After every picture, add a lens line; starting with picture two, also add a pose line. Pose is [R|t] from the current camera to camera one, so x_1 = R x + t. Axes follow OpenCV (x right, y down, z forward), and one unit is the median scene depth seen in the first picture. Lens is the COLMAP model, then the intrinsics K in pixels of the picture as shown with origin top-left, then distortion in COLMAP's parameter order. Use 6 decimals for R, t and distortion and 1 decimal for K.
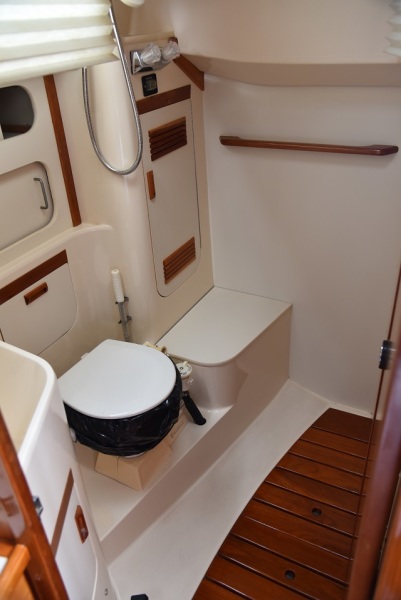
lens RADIAL K [[486.5, 0, 199.5], [0, 486.5, 301.2], [0, 0, 1]] dist [-0.060926, 0.112678]
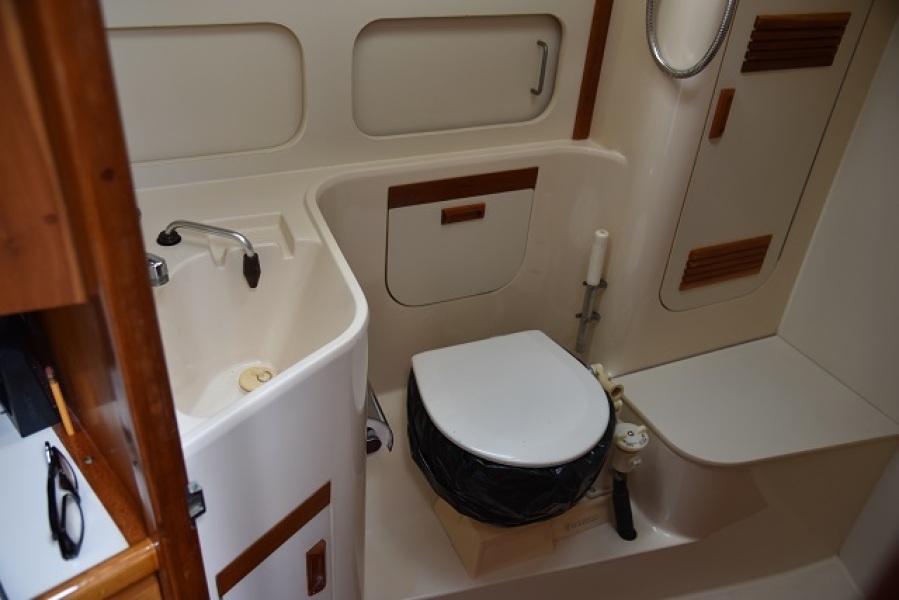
lens RADIAL K [[729.0, 0, 451.1], [0, 729.0, 303.0], [0, 0, 1]] dist [-0.060926, 0.112678]
pose [[0.801764, 0.420375, -0.424805, 0.090749], [-0.406820, 0.904590, 0.127336, -0.022358], [0.437803, 0.070725, 0.896285, 0.133261]]
